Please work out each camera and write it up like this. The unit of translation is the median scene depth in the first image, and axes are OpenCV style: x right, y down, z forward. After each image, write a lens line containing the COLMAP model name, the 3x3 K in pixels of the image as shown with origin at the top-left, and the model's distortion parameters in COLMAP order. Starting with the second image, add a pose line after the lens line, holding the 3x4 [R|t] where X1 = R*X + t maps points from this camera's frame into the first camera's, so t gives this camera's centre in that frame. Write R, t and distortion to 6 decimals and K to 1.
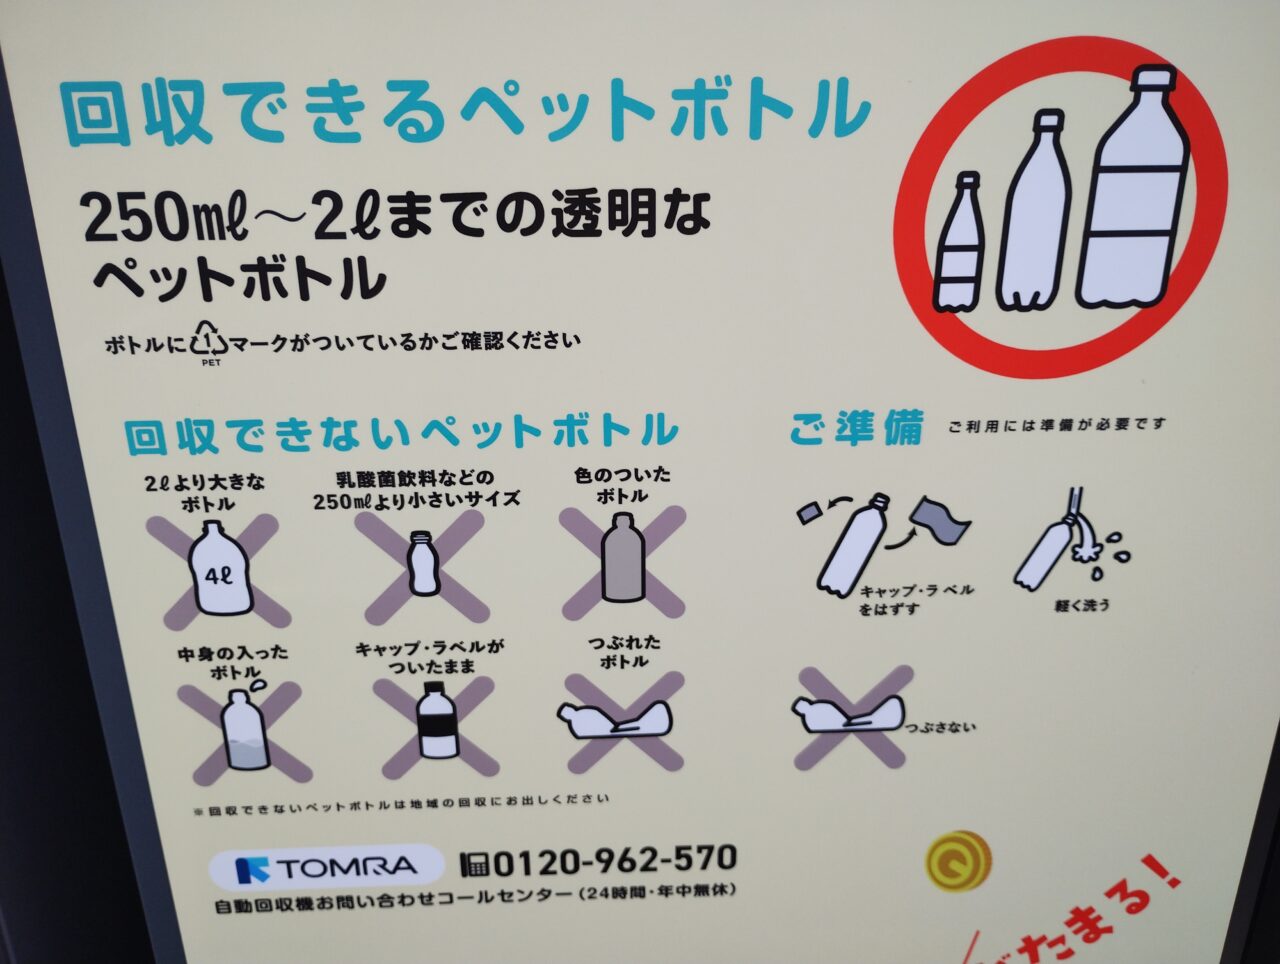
lens RADIAL K [[1075.9, 0, 639.1], [0, 1075.9, 480.6], [0, 0, 1]] dist [0.016402, -0.005088]
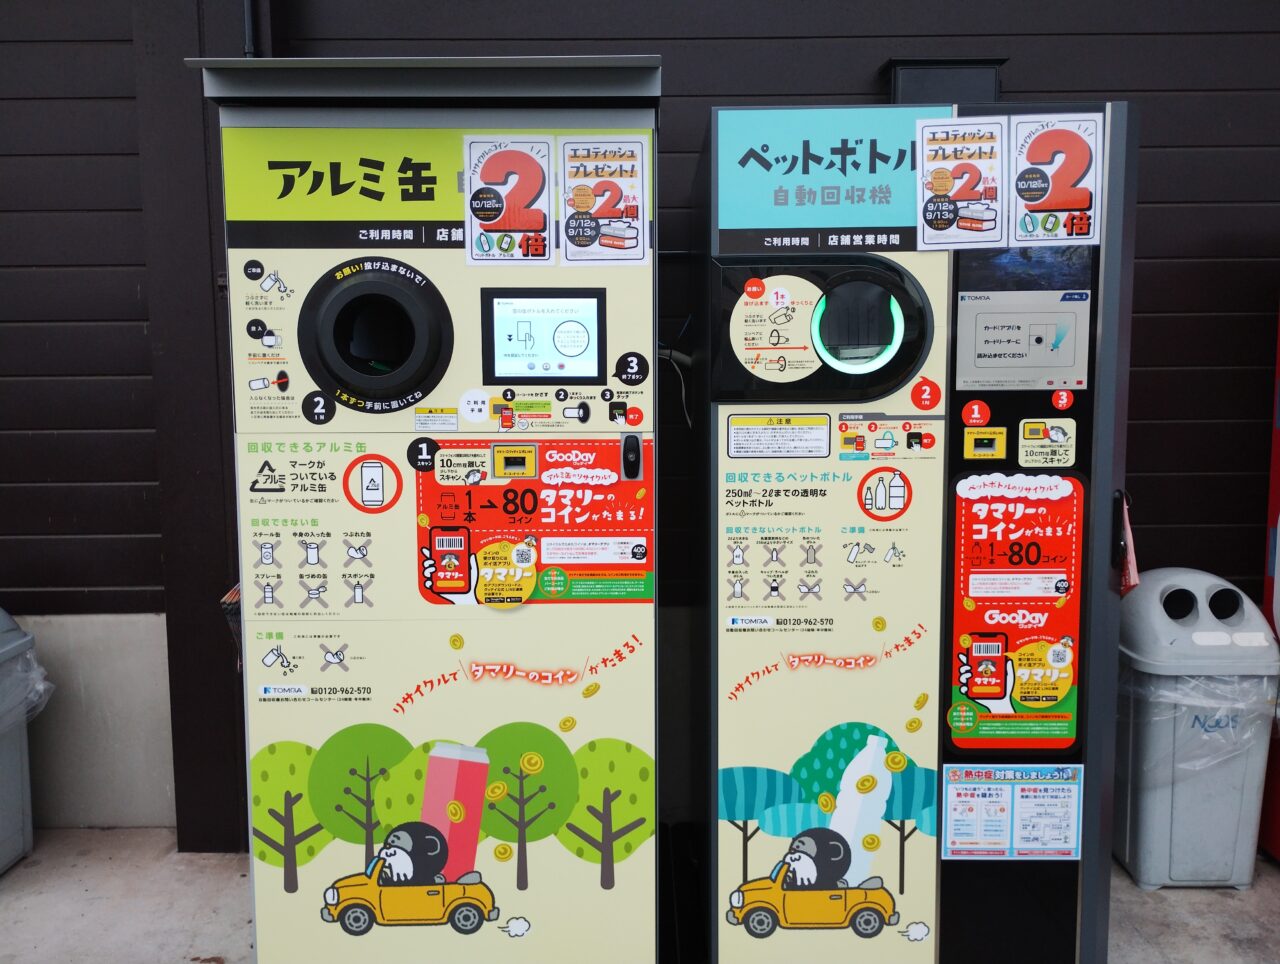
lens RADIAL K [[1075.9, 0, 641.0], [0, 1075.9, 482.3], [0, 0, 1]] dist [0.016402, -0.005088]
pose [[0.998976, 0.004262, -0.045052, -0.644728], [-0.016243, 0.962983, -0.269074, 1.226671], [0.042237, 0.269530, 0.962065, -4.475440]]
